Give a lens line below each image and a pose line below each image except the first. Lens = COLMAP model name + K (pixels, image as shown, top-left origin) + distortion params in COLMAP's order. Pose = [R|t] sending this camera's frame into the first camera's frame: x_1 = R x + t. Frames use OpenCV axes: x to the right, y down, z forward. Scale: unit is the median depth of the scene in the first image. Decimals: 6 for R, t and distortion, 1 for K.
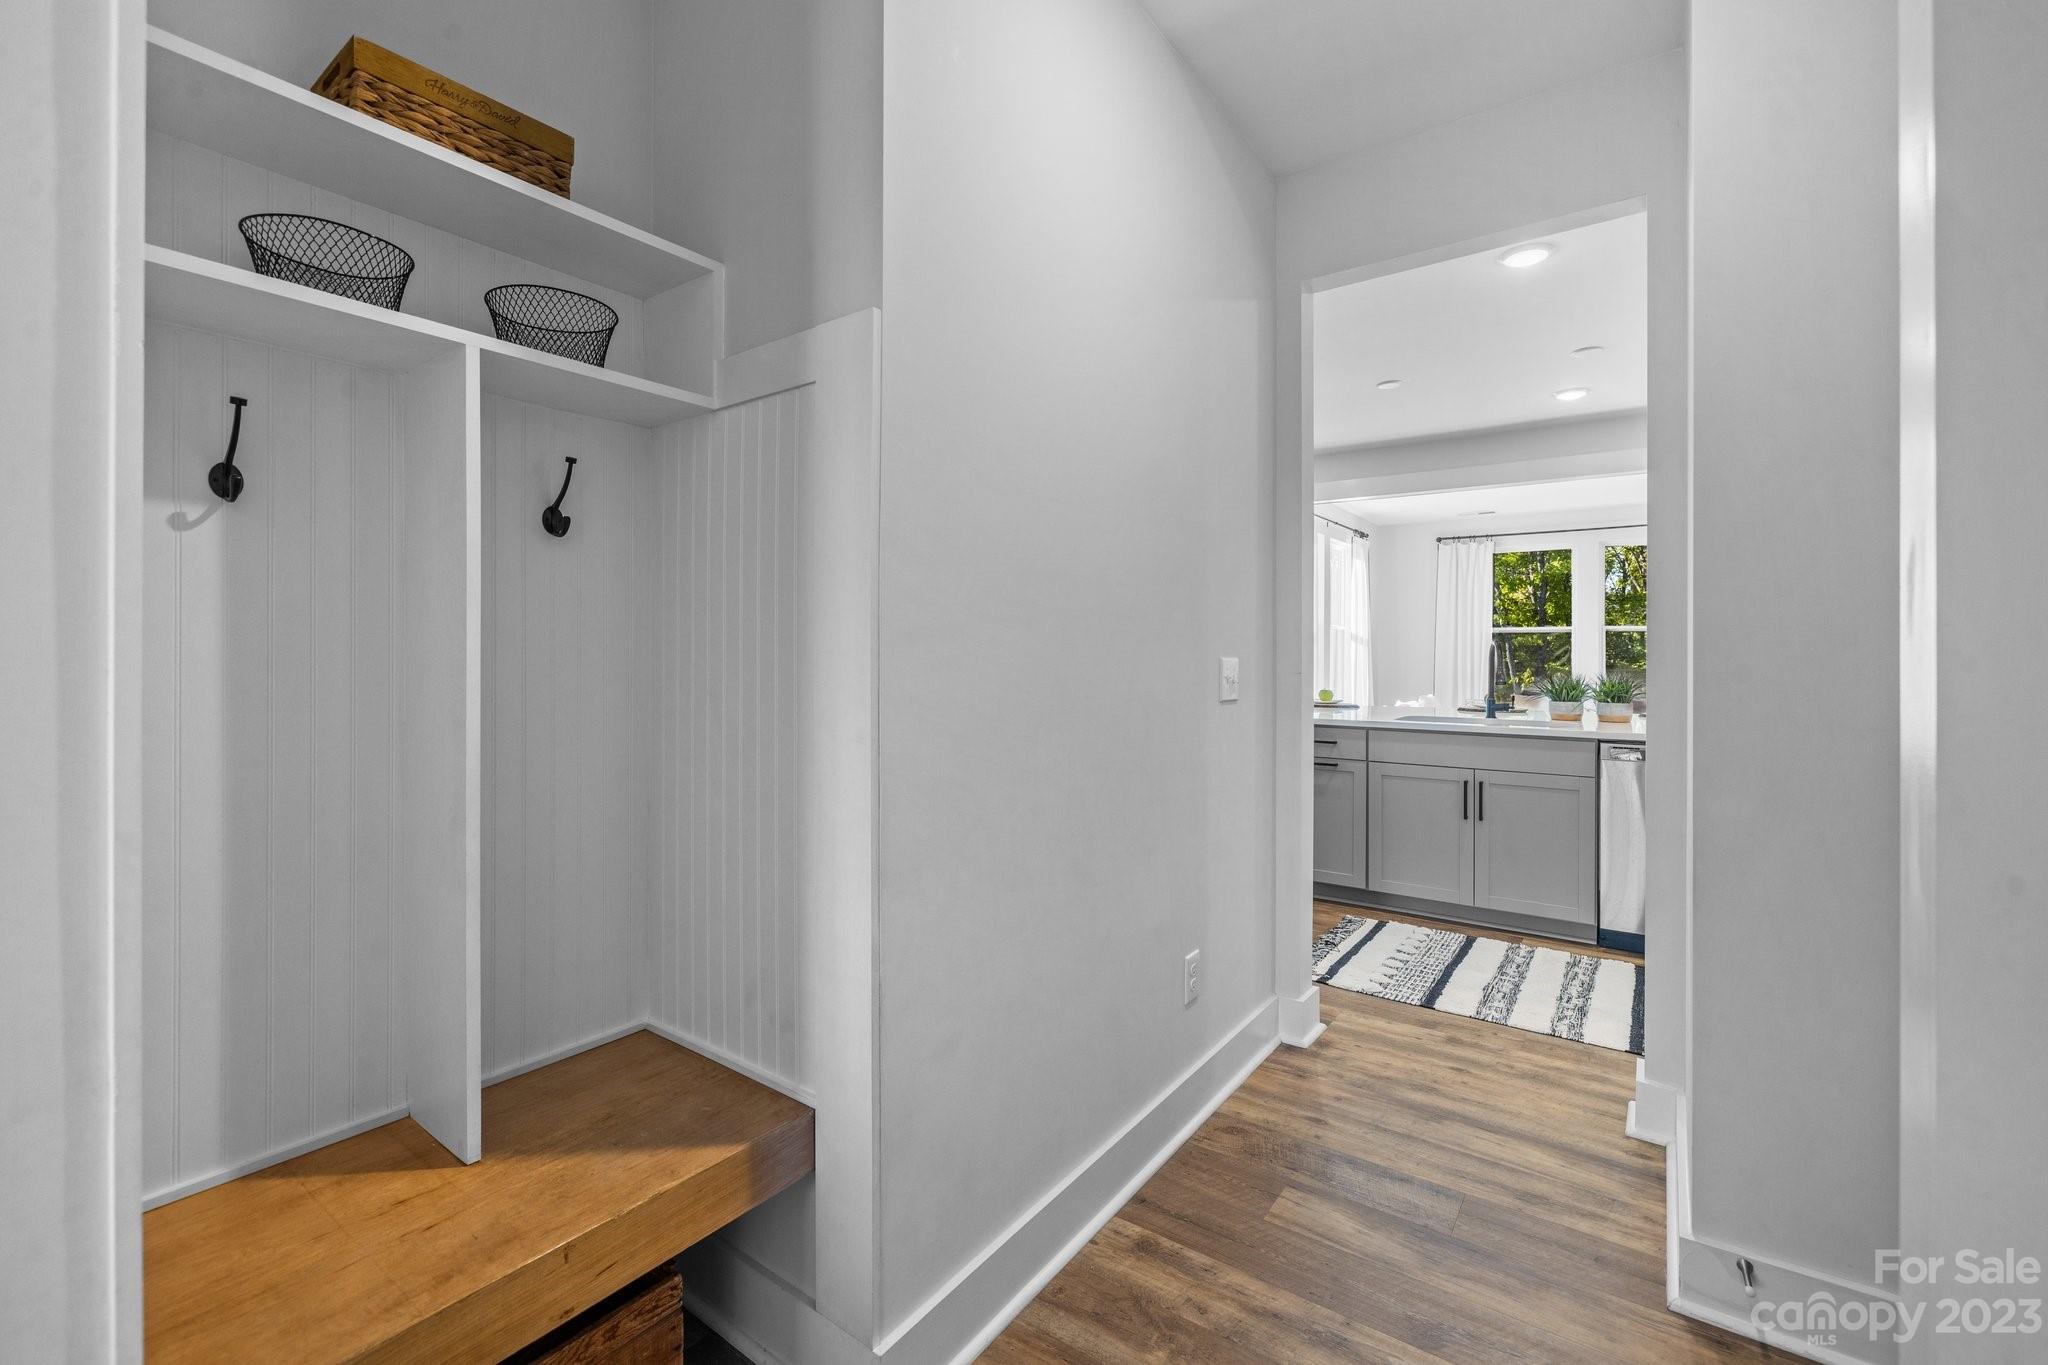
lens RADIAL K [[870.8, 0, 1023.3], [0, 870.8, 666.2], [0, 0, 1]] dist [-0.001896, 0.000626]
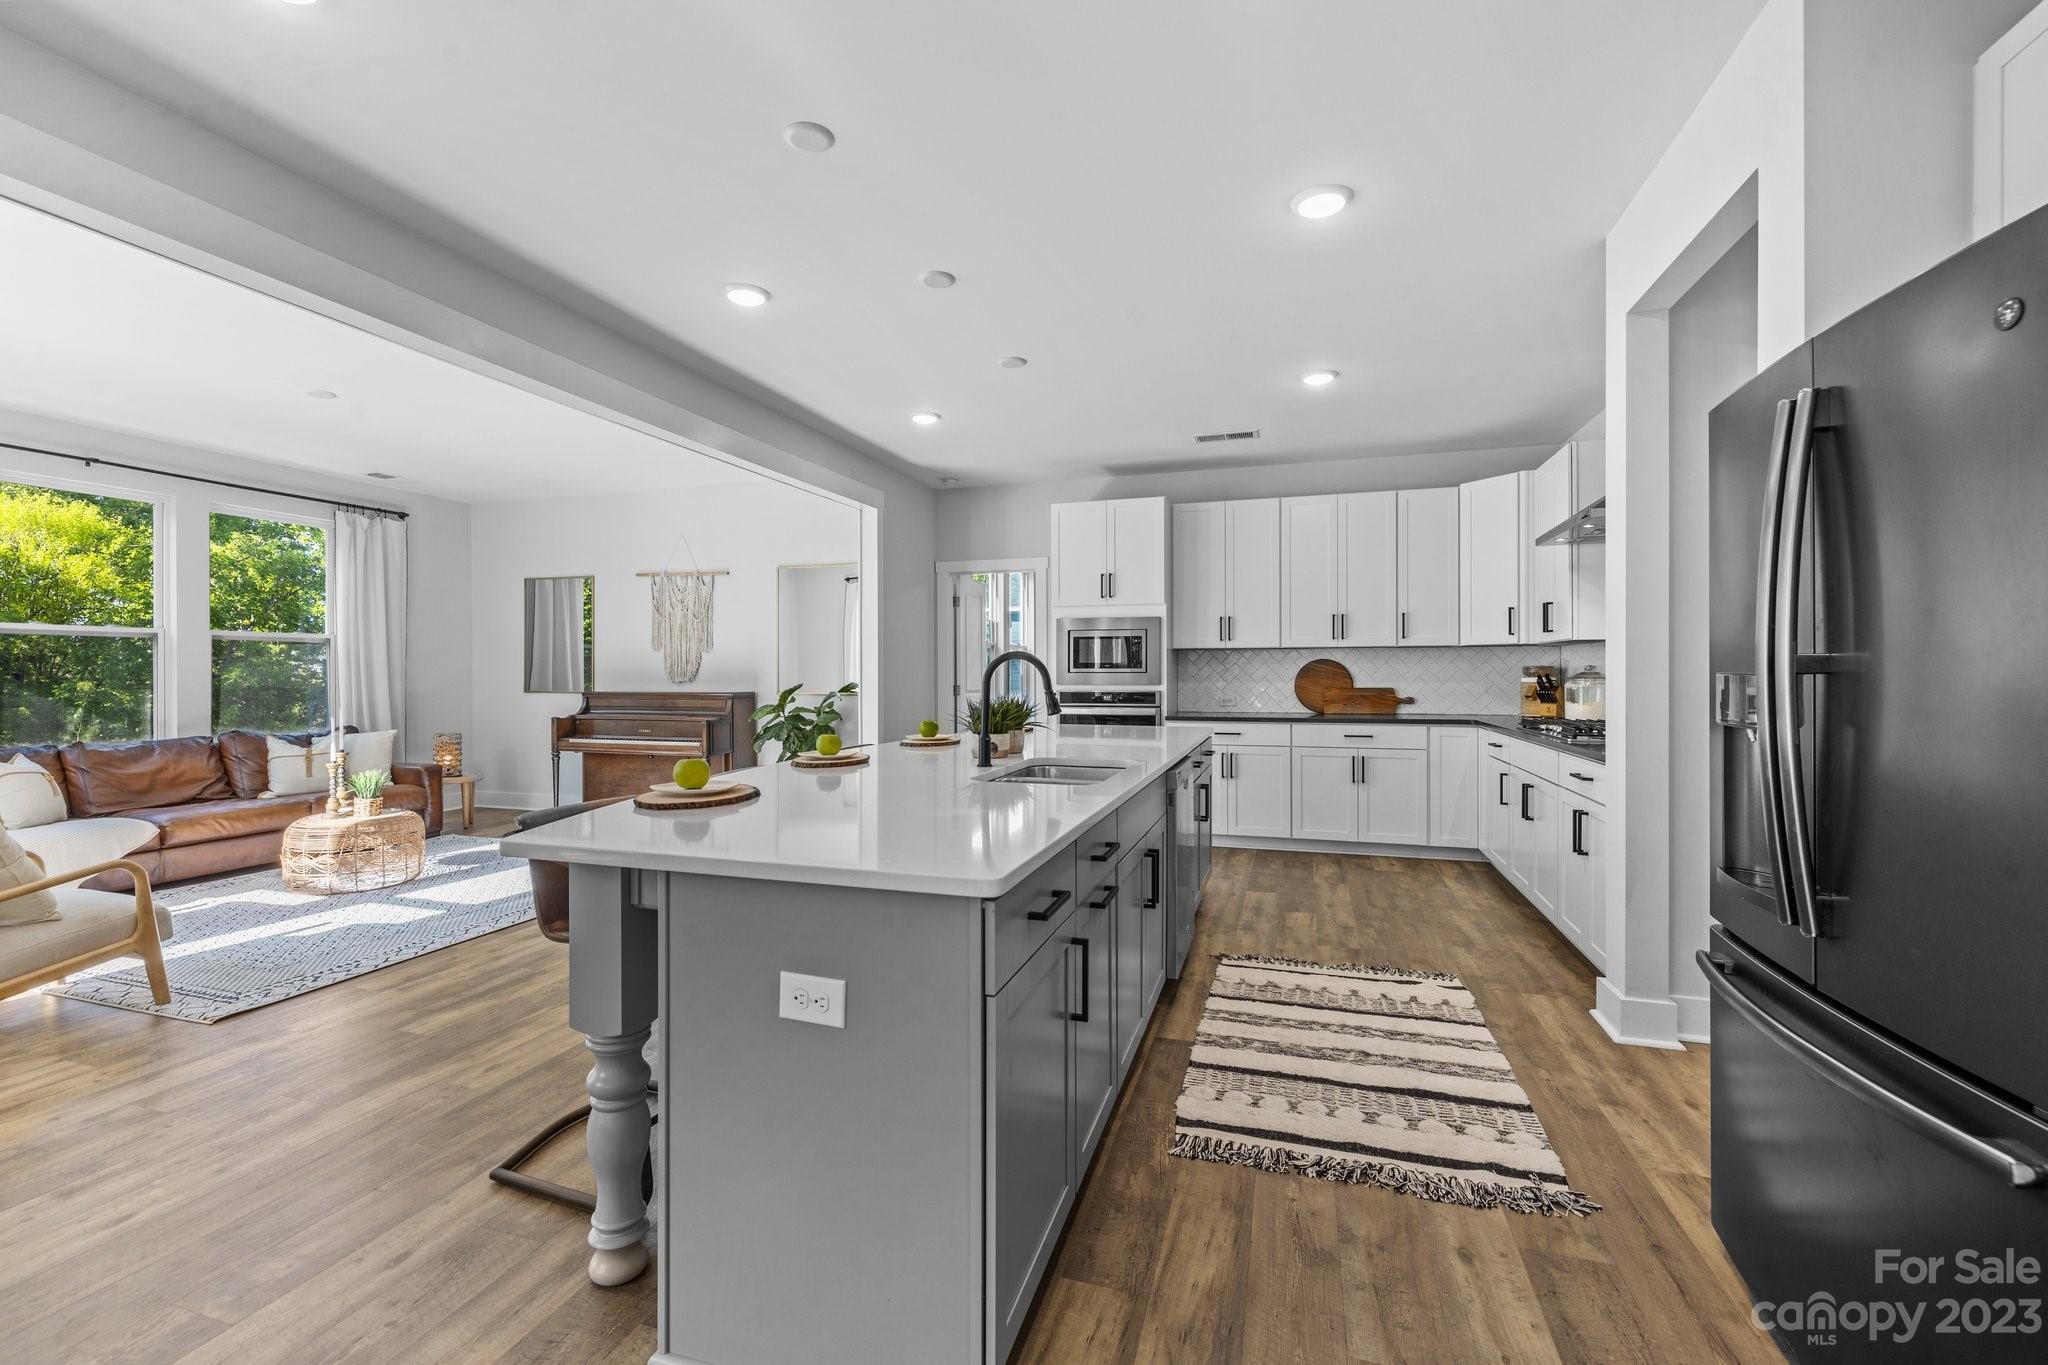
lens RADIAL K [[870.8, 0, 1019.4], [0, 870.8, 670.0], [0, 0, 1]] dist [-0.001896, 0.000626]
pose [[-0.298554, -0.000831, 0.954392, -0.139554], [0.019920, 0.999776, 0.007102, -0.024846], [-0.954185, 0.021132, -0.298471, 1.462482]]
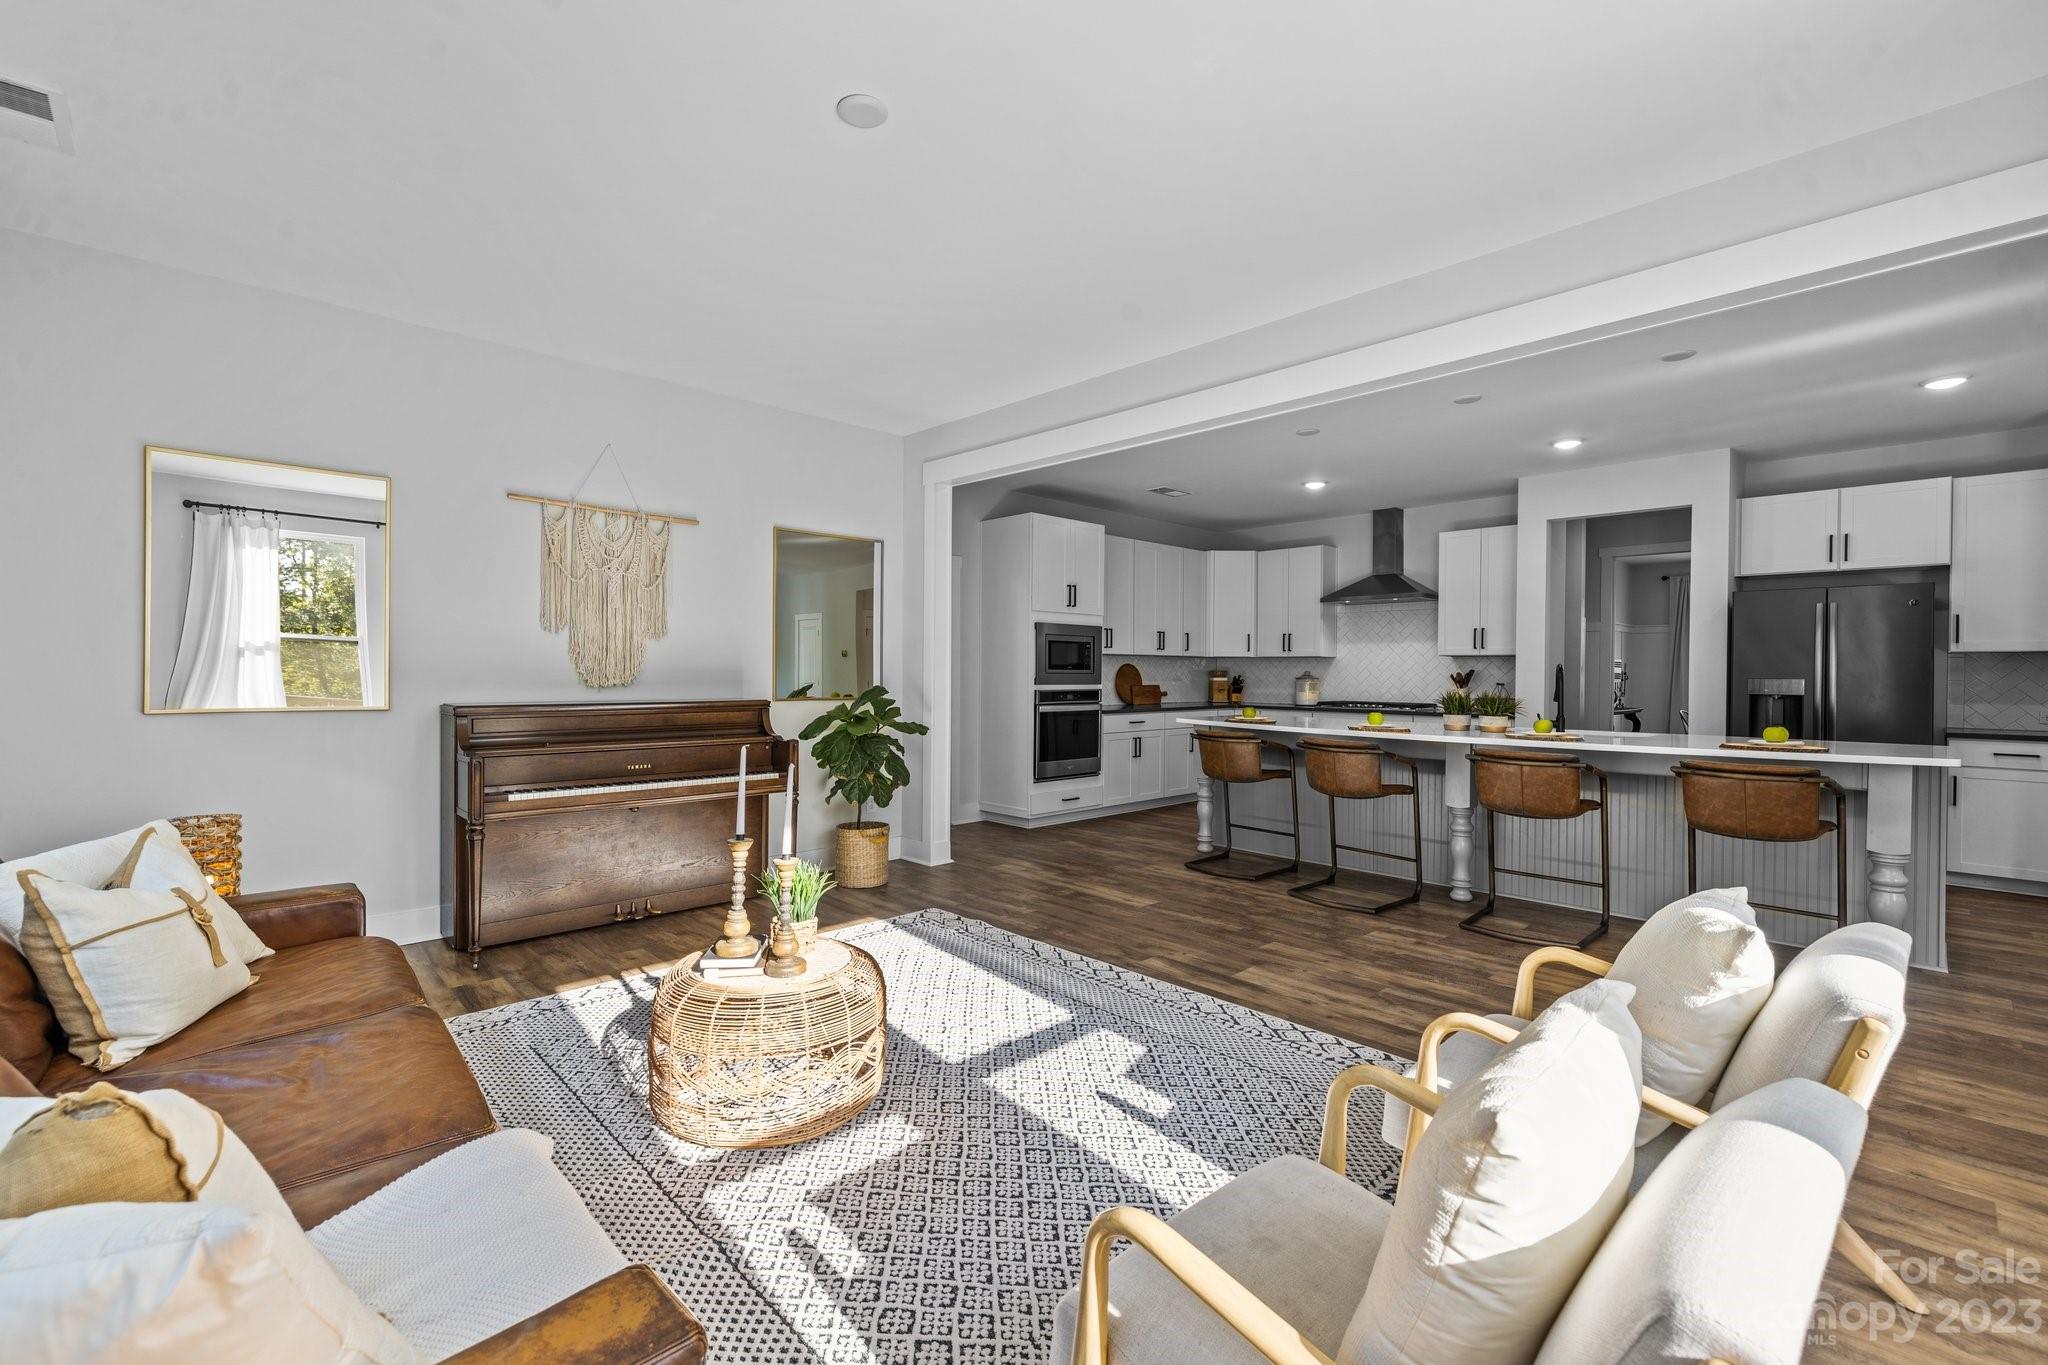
lens RADIAL K [[870.8, 0, 1013.1], [0, 870.8, 681.6], [0, 0, 1]] dist [-0.001896, 0.000626]
pose [[-0.980929, -0.011297, 0.194039, 1.244167], [-0.005715, 0.999554, 0.029304, -0.042445], [-0.194284, 0.027636, -0.980556, 2.742671]]
